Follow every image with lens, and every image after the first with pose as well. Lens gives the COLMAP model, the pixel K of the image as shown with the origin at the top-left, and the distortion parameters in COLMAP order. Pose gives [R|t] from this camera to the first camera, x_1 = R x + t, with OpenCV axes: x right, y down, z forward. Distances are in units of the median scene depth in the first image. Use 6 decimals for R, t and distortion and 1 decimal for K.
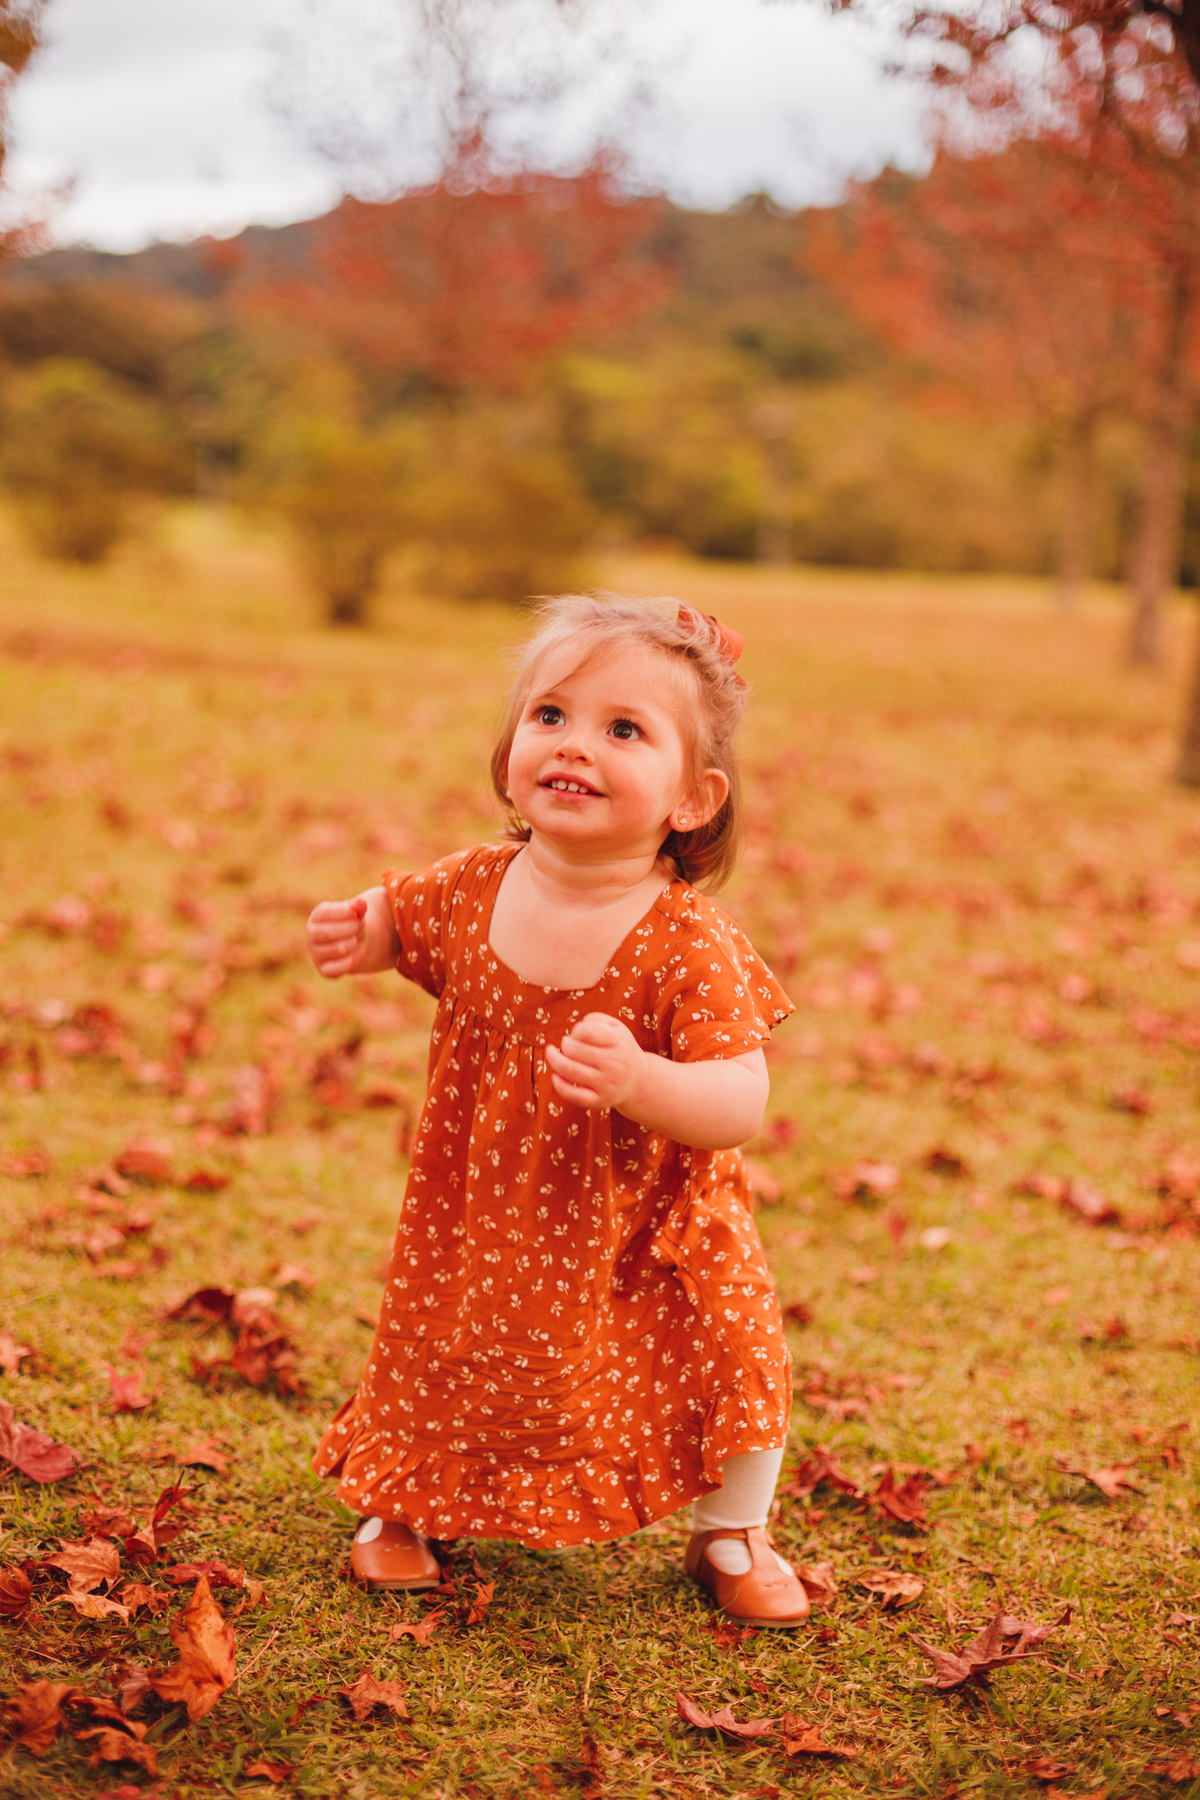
lens RADIAL K [[2699.1, 0, 600.0], [0, 2699.1, 900.0], [0, 0, 1]] dist [-0.146270, 0.081410]
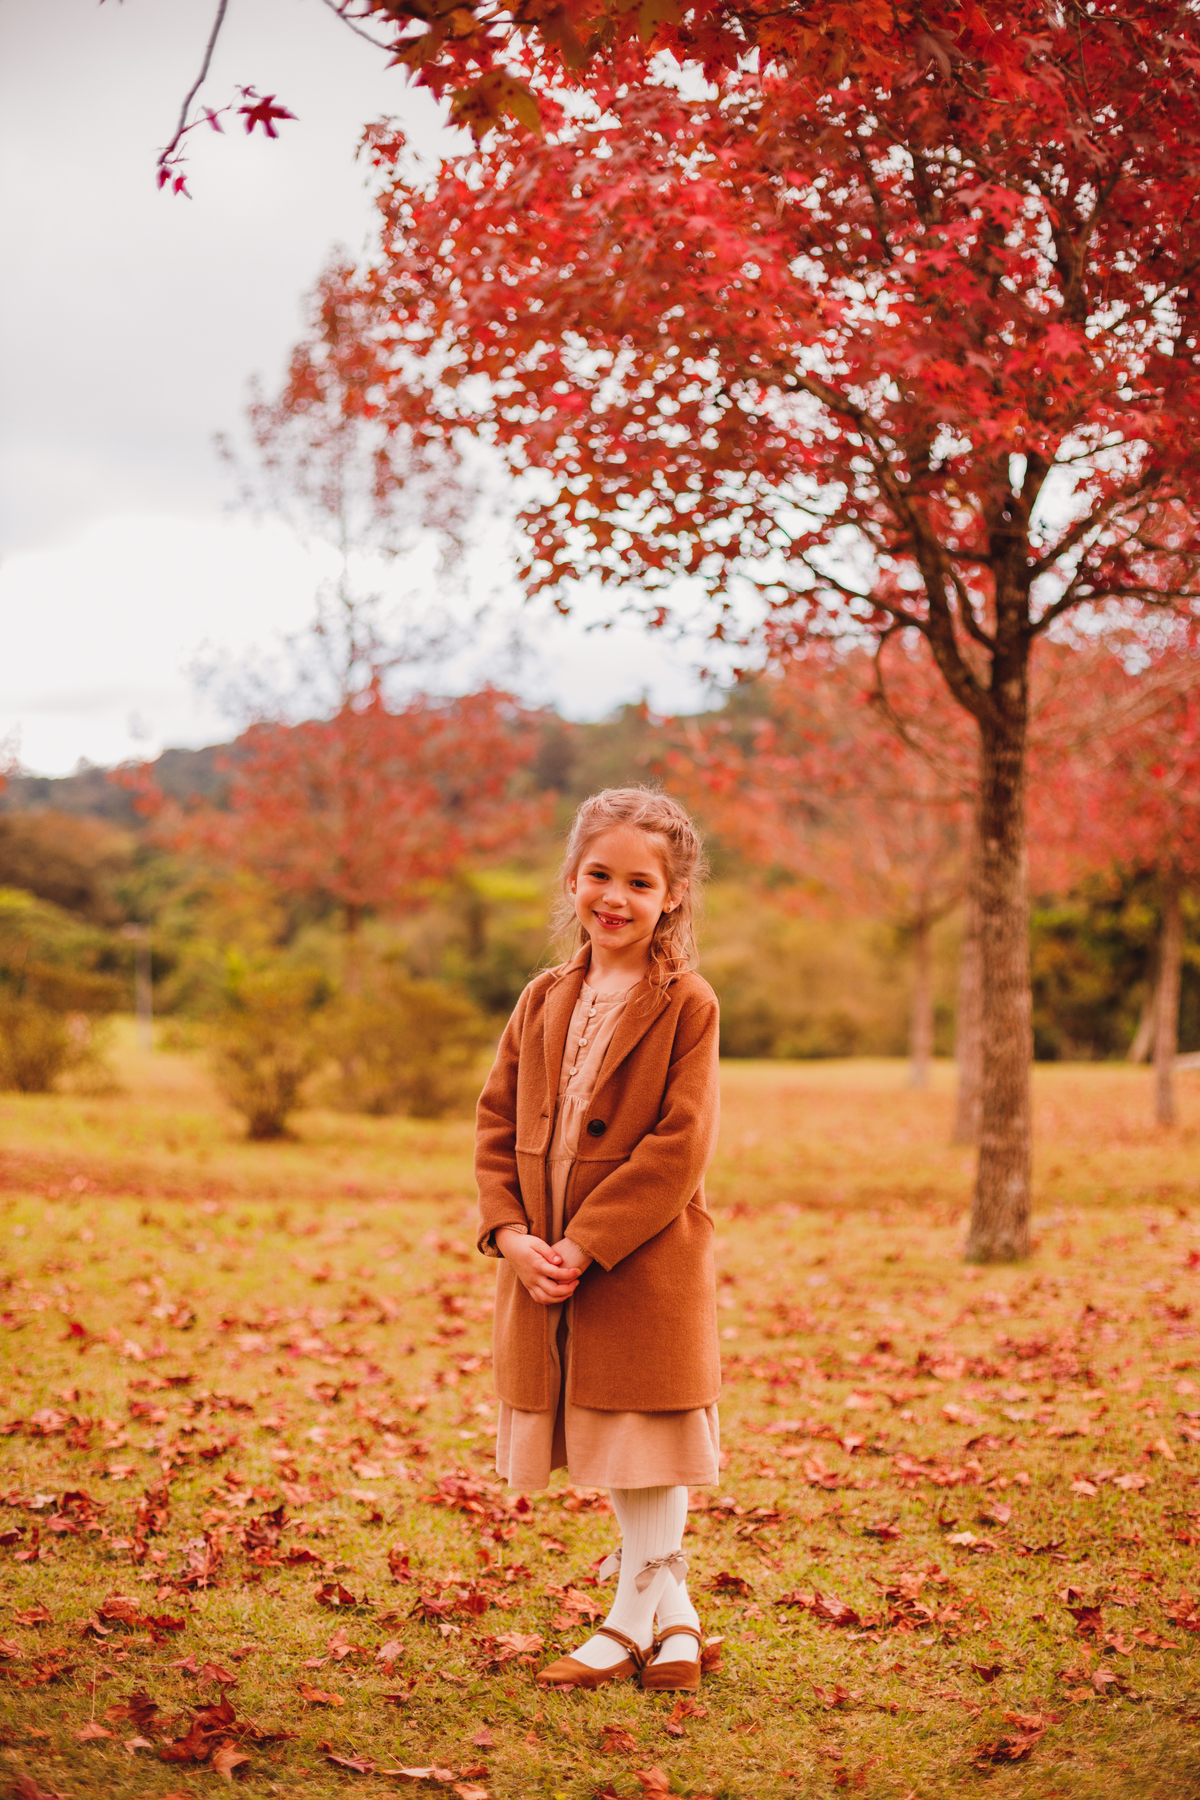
lens RADIAL K [[2699.1, 0, 600.0], [0, 2699.1, 900.0], [0, 0, 1]] dist [-0.146270, 0.081410]
pose [[0.998523, -0.045994, 0.028906, 0.034266], [0.050136, 0.985120, -0.164391, -0.016226], [-0.020915, 0.165598, 0.985972, -0.272382]]
